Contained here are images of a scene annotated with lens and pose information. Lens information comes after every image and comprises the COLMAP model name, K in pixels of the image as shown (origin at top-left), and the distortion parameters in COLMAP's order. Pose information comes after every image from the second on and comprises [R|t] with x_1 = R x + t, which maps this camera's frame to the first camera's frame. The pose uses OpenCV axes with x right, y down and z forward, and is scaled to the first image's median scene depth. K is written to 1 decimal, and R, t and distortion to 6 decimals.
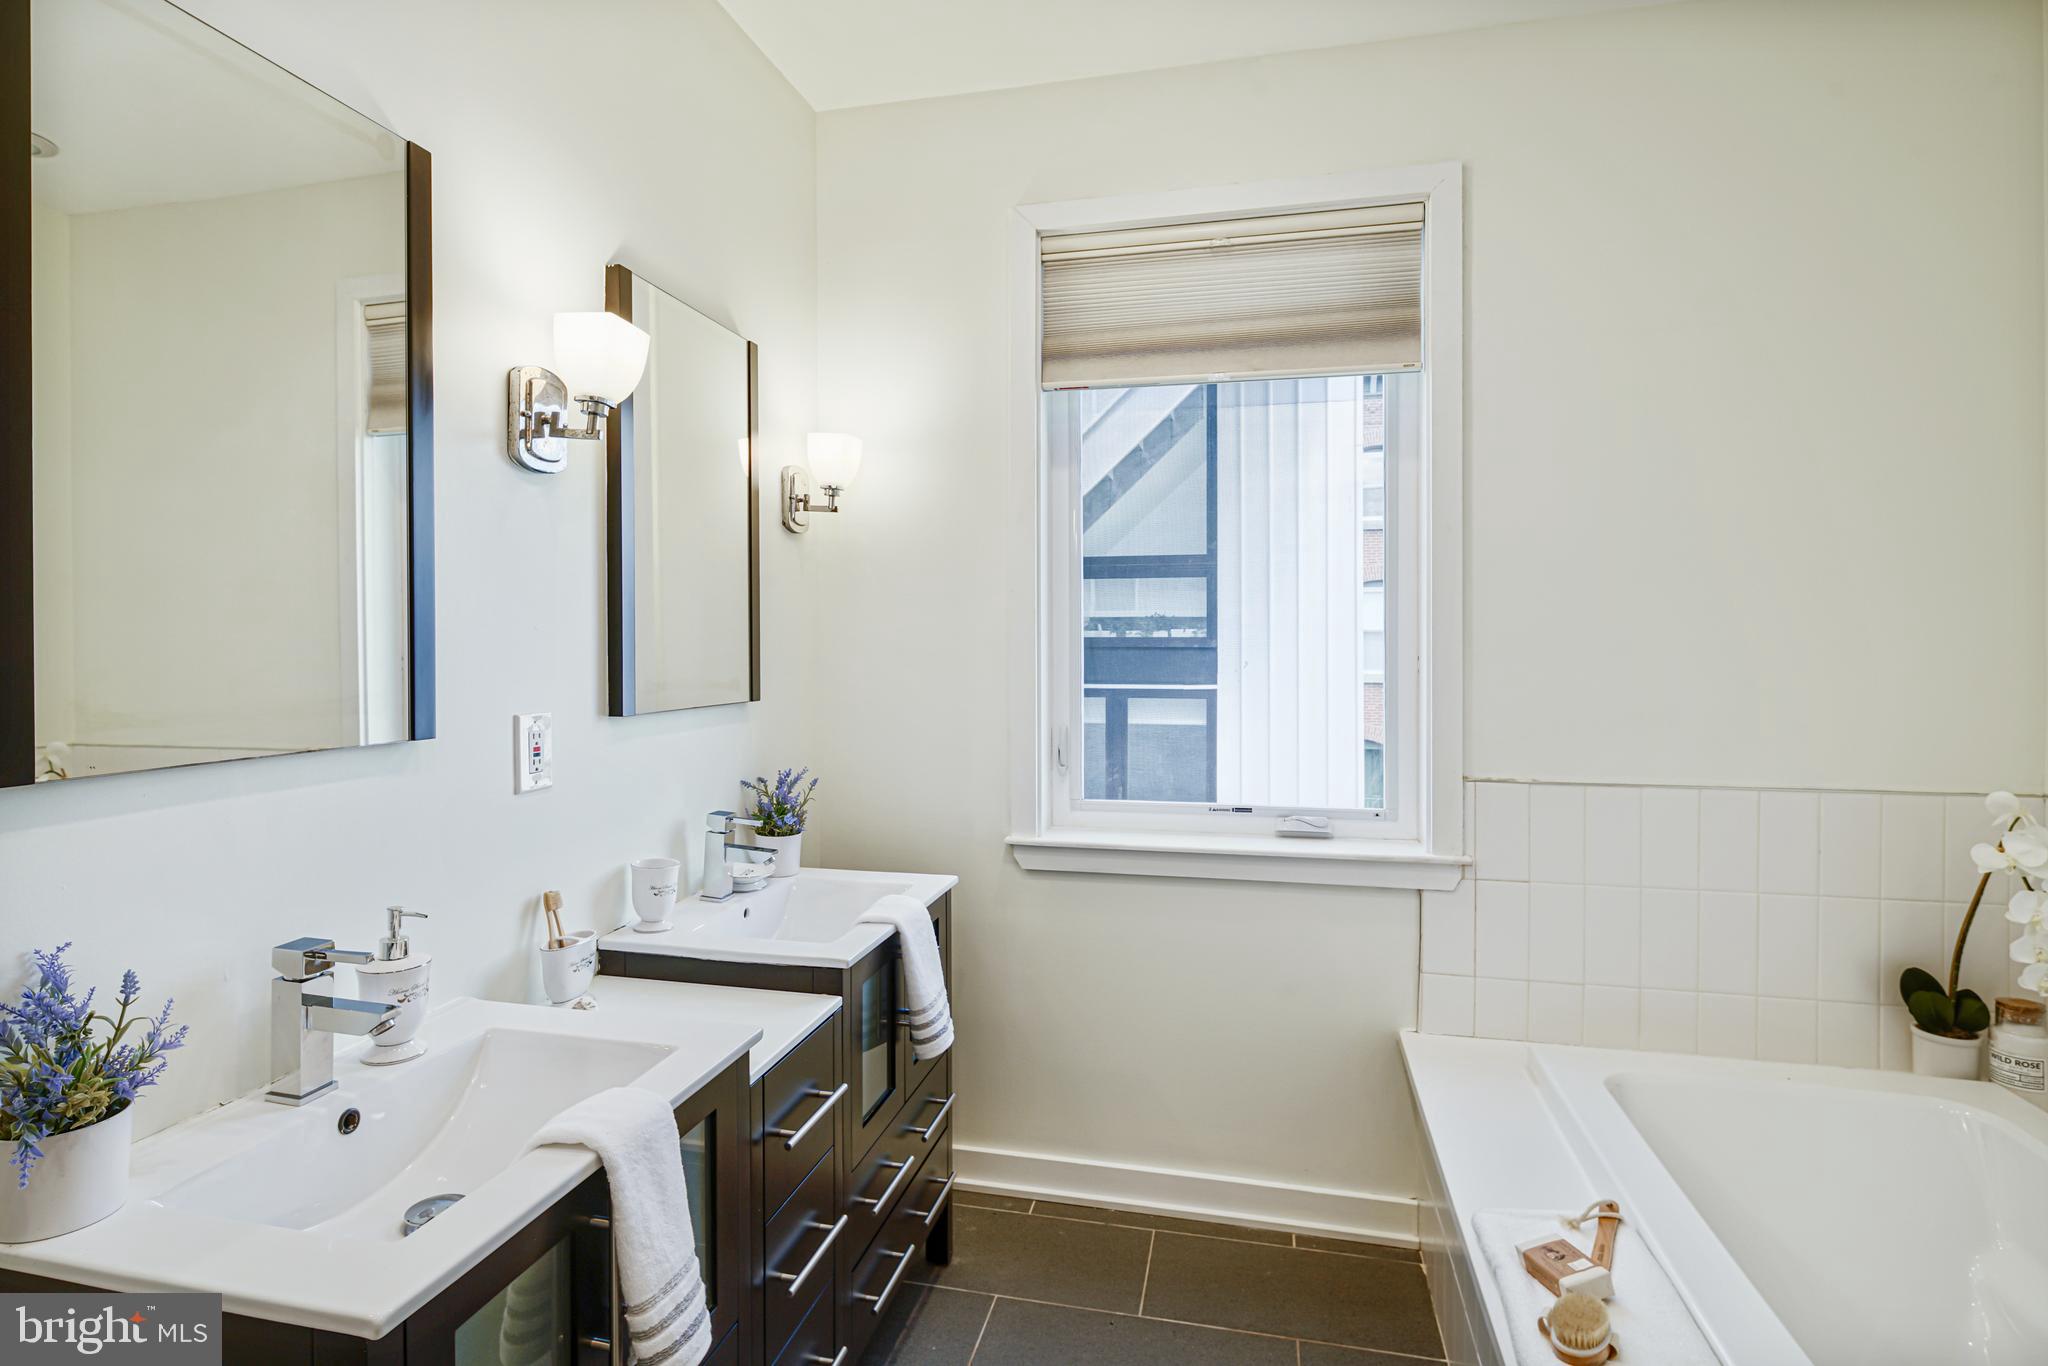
lens RADIAL K [[1039.9, 0, 1019.9], [0, 1039.9, 644.3], [0, 0, 1]] dist [0.002381, -0.000378]
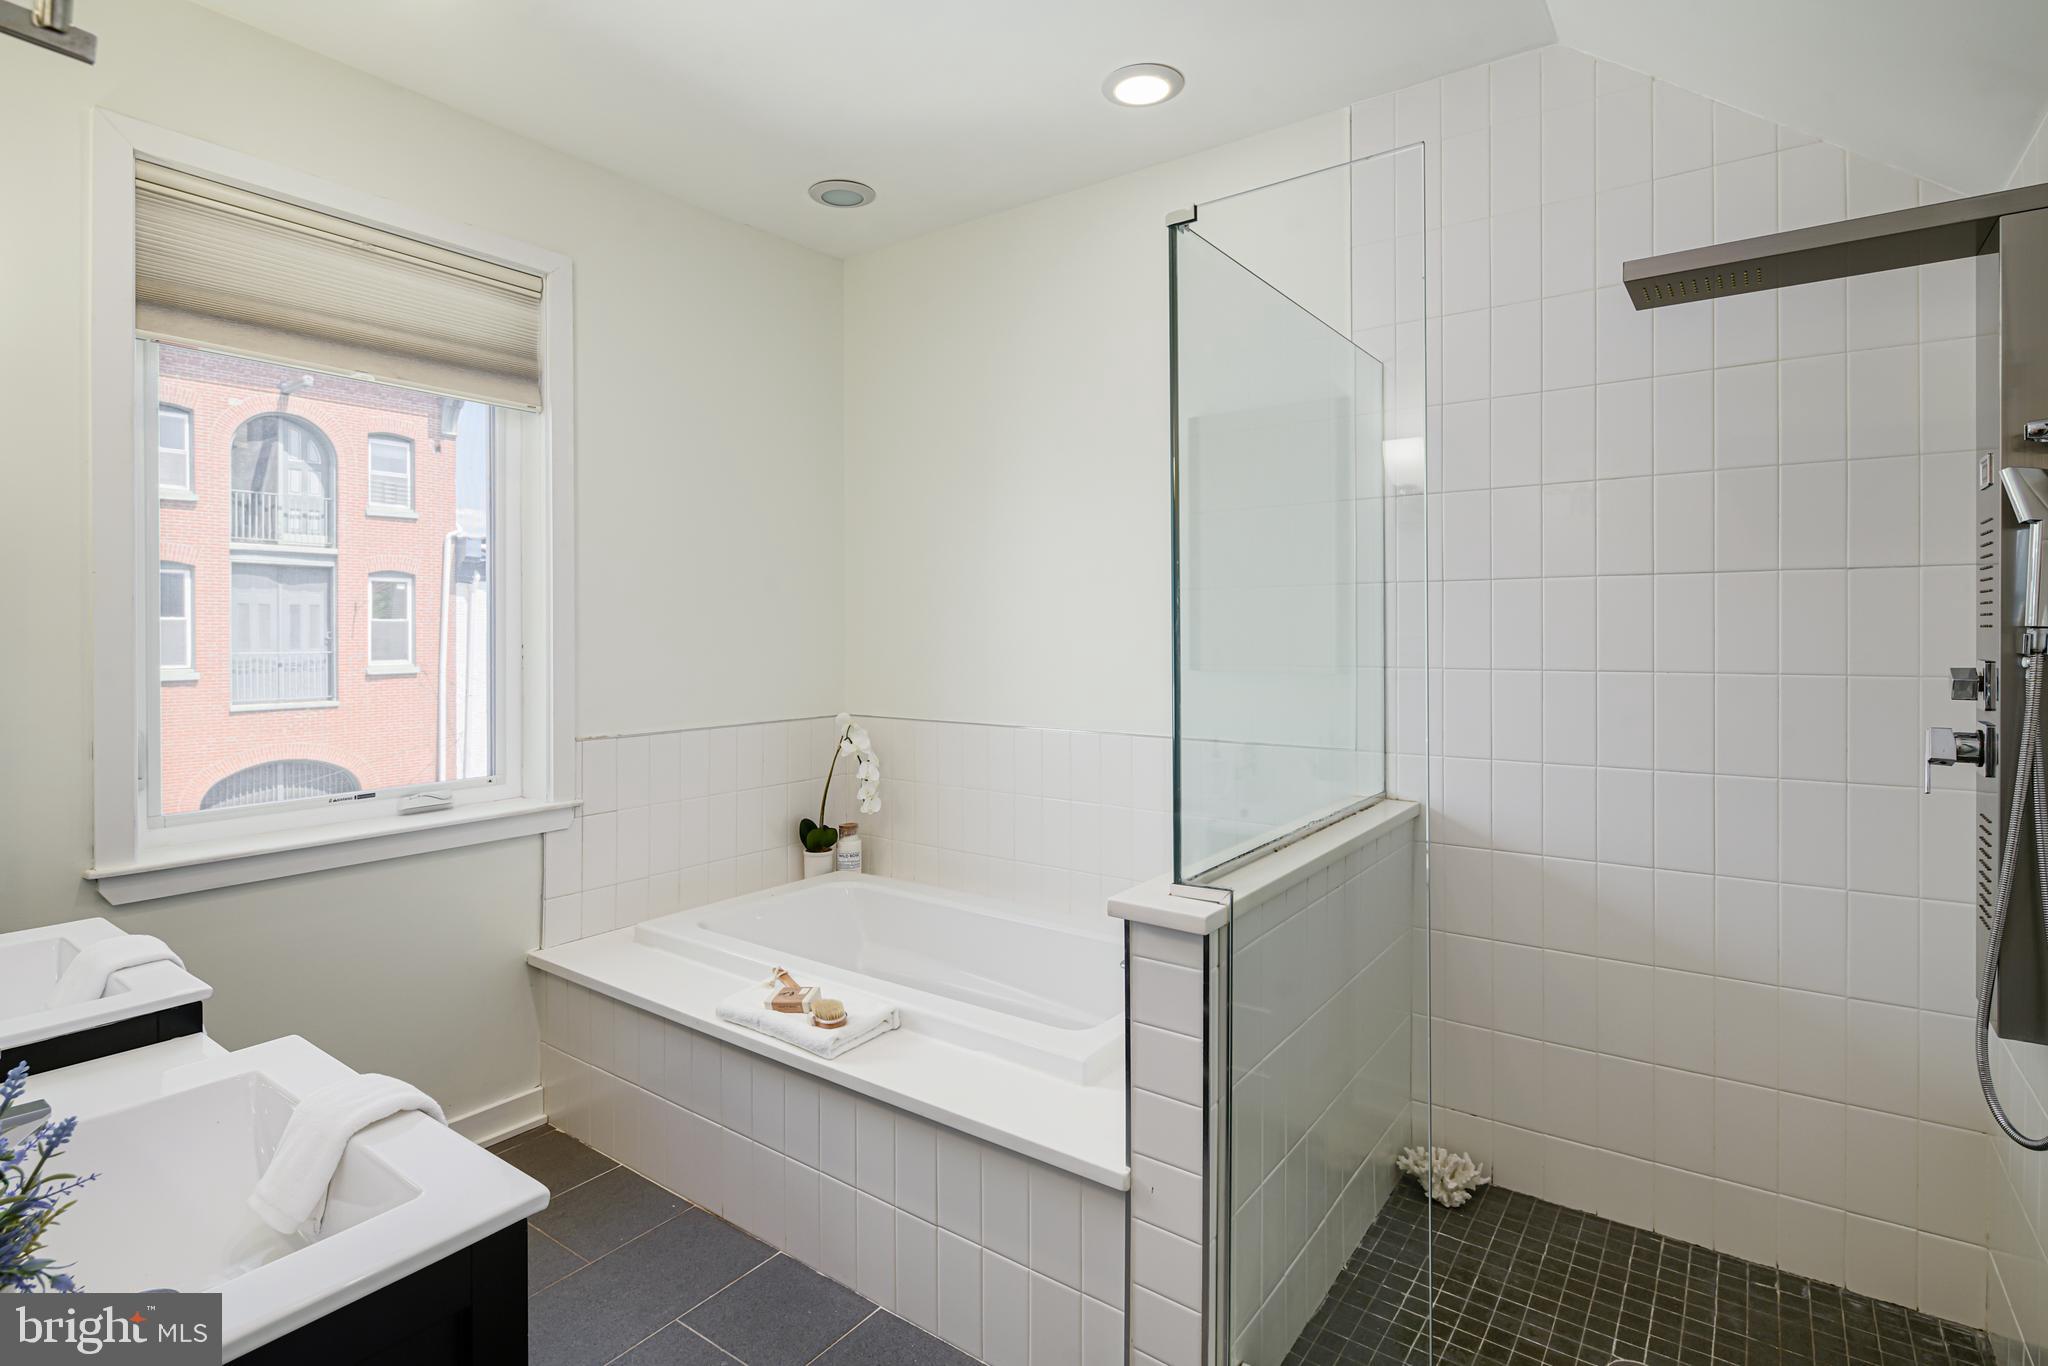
lens RADIAL K [[1002.7, 0, 1017.0], [0, 1002.7, 629.4], [0, 0, 1]] dist [0.001913, -0.000834]
pose [[0.382547, 0.001237, 0.923935, -0.497074], [0.002789, 0.999993, -0.002493, -0.001740], [-0.923932, 0.003530, 0.382541, 0.021951]]
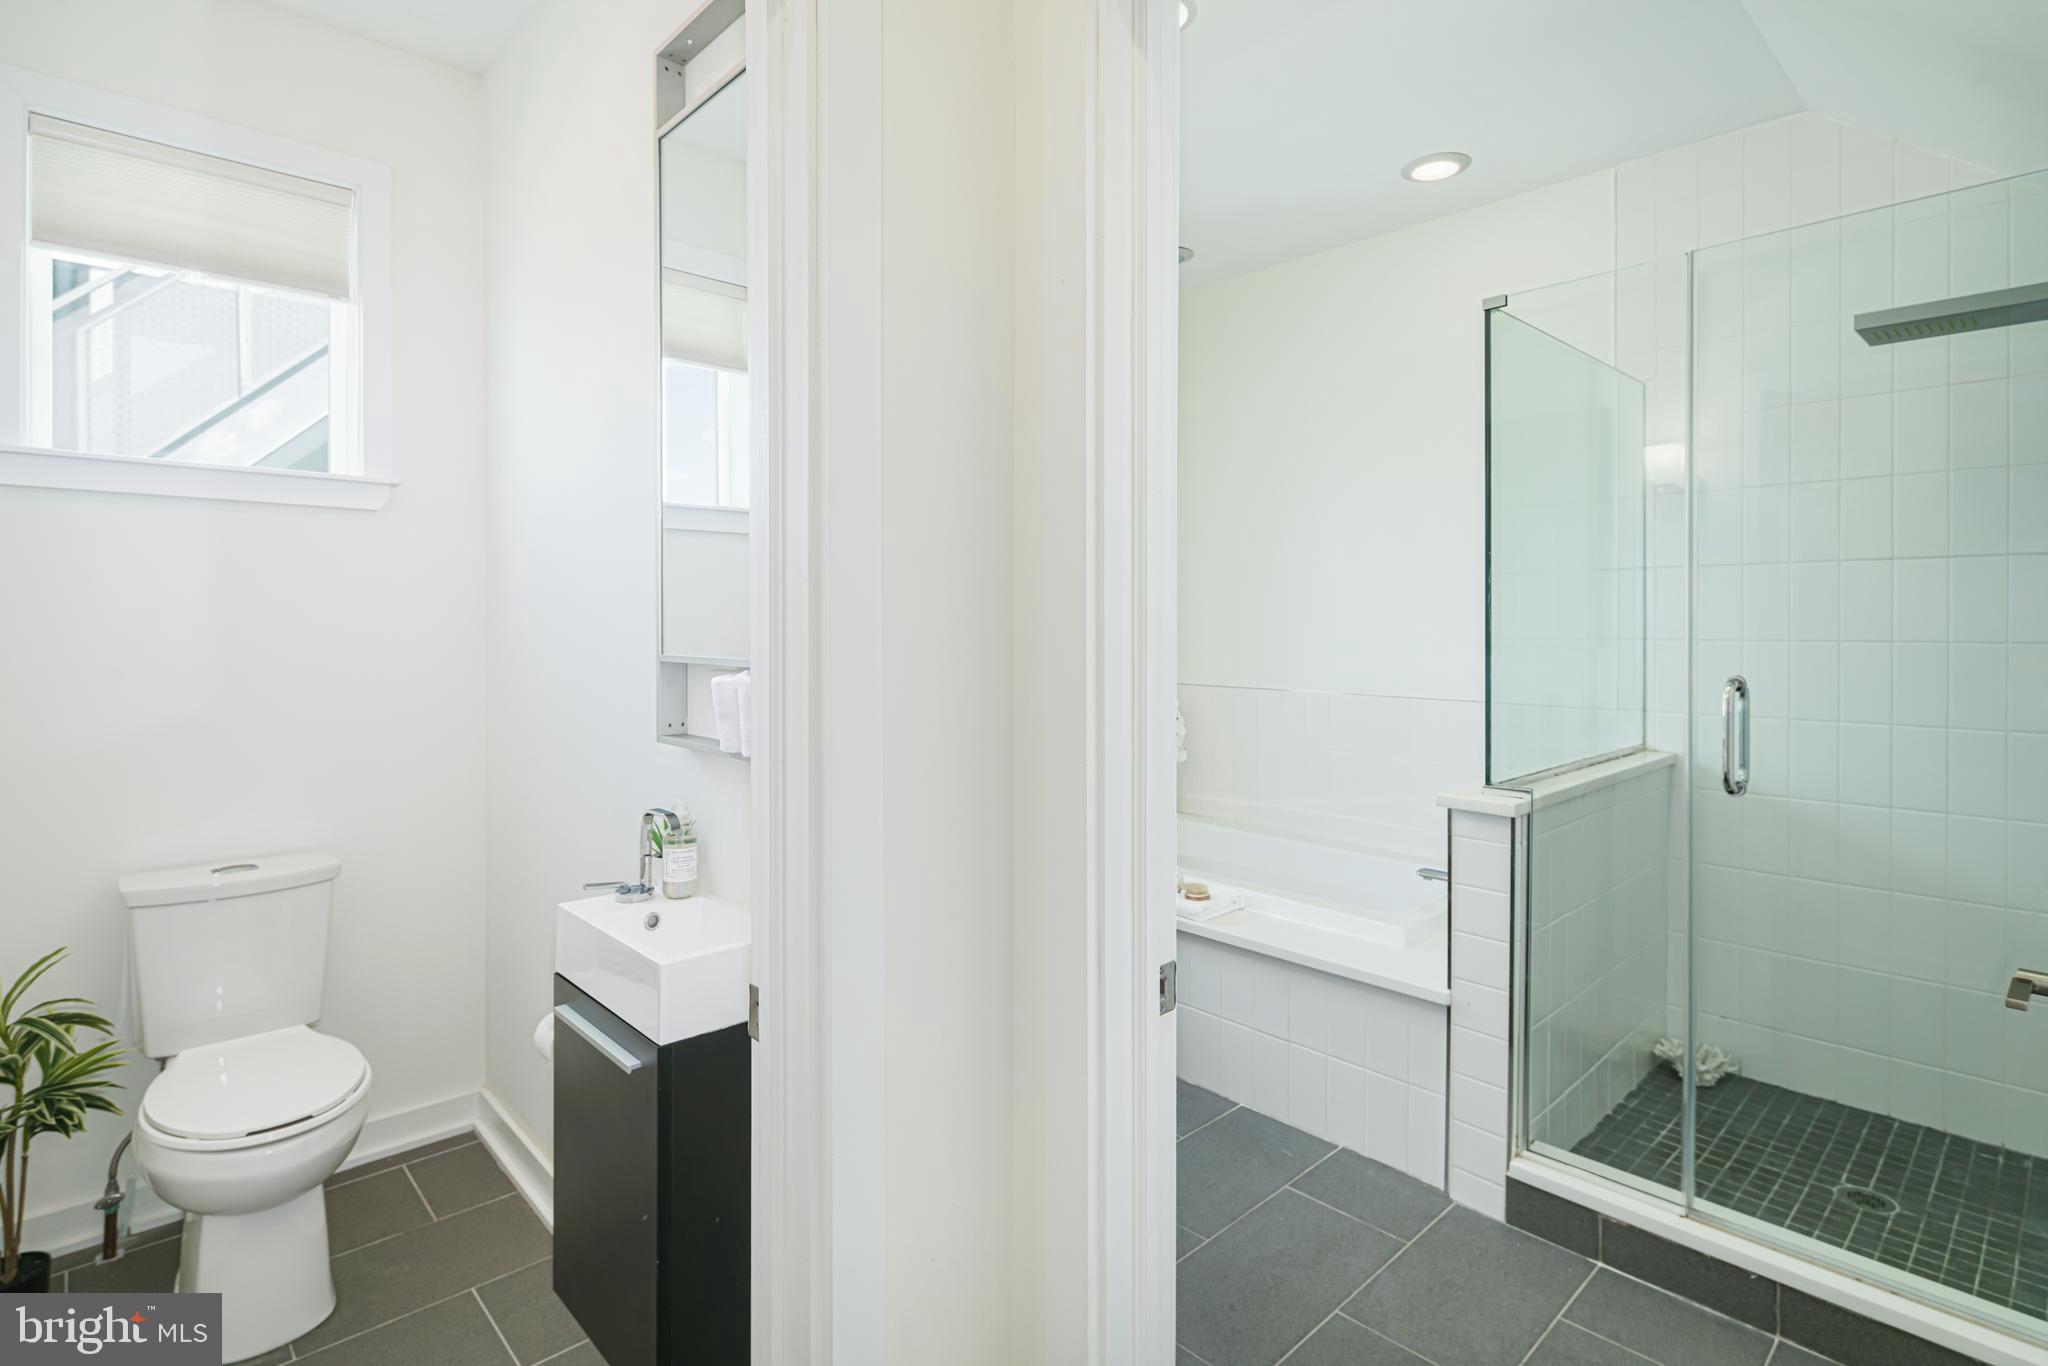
lens RADIAL K [[1014.9, 0, 1049.6], [0, 1014.9, 620.0], [0, 0, 1]] dist [-0.002635, -0.000207]
pose [[0.529501, 0.000830, 0.848309, -1.812292], [-0.001505, 0.999999, -0.000039, 0.060530], [-0.848308, -0.001256, 0.529501, 0.045037]]
